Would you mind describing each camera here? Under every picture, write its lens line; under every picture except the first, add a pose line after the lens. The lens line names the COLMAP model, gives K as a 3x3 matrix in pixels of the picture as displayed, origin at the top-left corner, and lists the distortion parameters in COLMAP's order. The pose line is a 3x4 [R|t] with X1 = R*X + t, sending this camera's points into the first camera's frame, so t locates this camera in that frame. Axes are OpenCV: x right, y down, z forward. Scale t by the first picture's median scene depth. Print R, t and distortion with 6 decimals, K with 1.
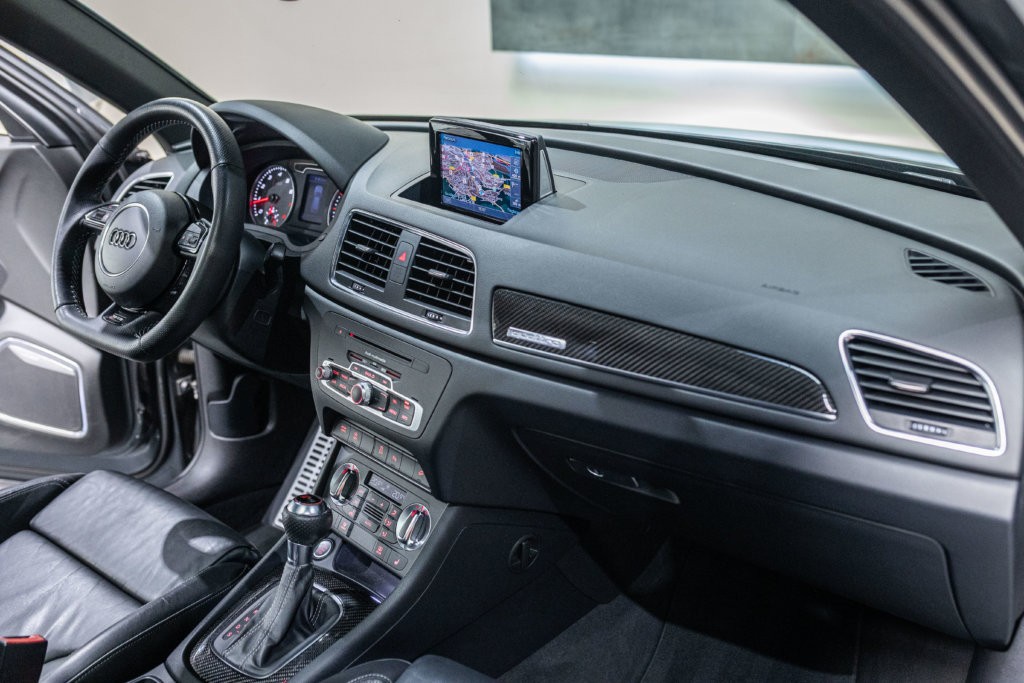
lens RADIAL K [[983.9, 0, 514.9], [0, 983.9, 339.6], [0, 0, 1]] dist [-0.000060, -0.000266]
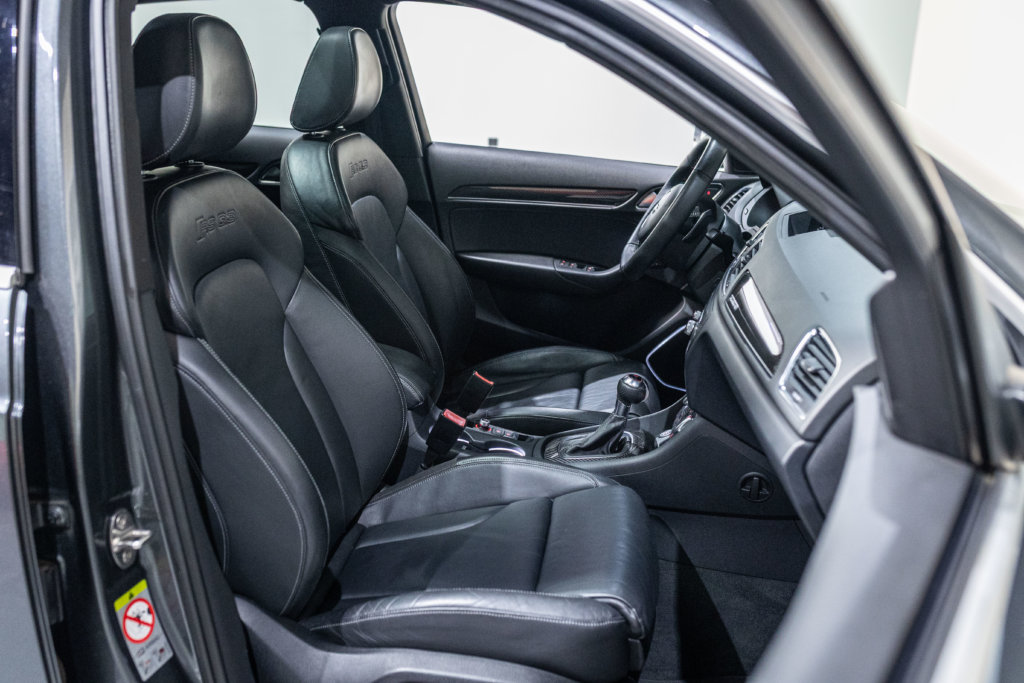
lens RADIAL K [[985.5, 0, 510.0], [0, 985.5, 339.9], [0, 0, 1]] dist [0.002168, -0.001660]
pose [[0.525970, 0.285938, -0.800996, 0.878129], [-0.345140, 0.932517, 0.106254, 0.007808], [0.777325, 0.220569, 0.589165, -0.095165]]
